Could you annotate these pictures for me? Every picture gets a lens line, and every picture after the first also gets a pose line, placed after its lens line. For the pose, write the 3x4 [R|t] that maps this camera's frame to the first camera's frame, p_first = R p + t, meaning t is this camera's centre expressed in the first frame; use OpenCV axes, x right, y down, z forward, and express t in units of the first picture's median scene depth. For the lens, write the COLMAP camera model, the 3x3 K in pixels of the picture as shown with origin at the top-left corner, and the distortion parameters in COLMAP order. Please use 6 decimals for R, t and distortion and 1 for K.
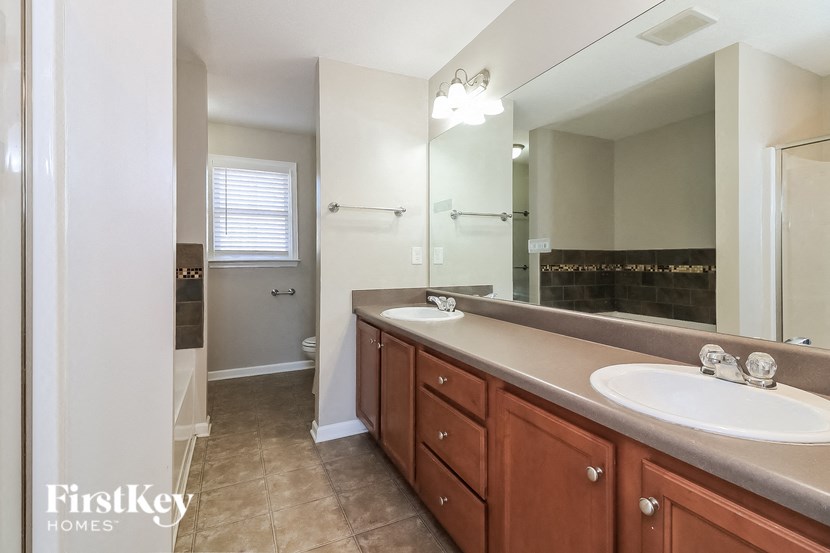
lens RADIAL K [[383.9, 0, 414.1], [0, 383.9, 269.2], [0, 0, 1]] dist [-0.000171, 0.000186]
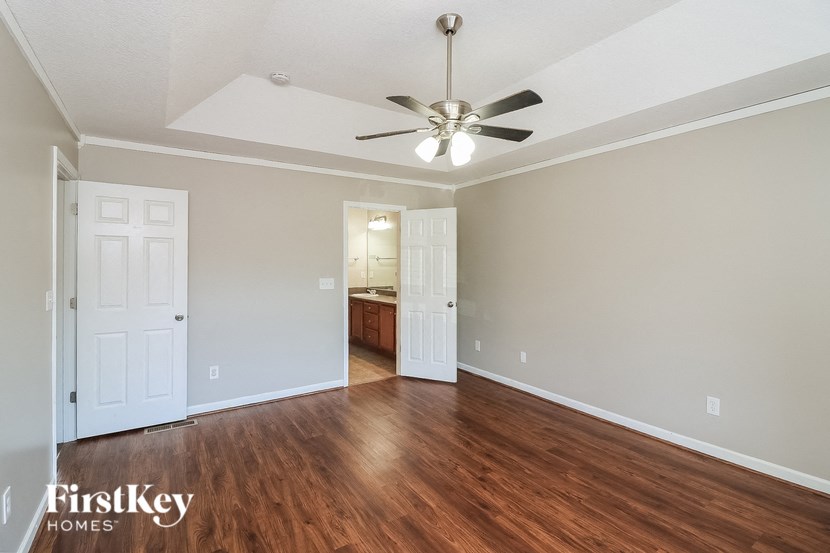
lens RADIAL K [[383.9, 0, 410.9], [0, 383.9, 269.4], [0, 0, 1]] dist [-0.000171, 0.000186]
pose [[0.990827, -0.006140, 0.135000, -0.021615], [0.007536, 0.999923, -0.009829, -0.046098], [-0.134930, 0.010756, 0.990797, -1.639301]]
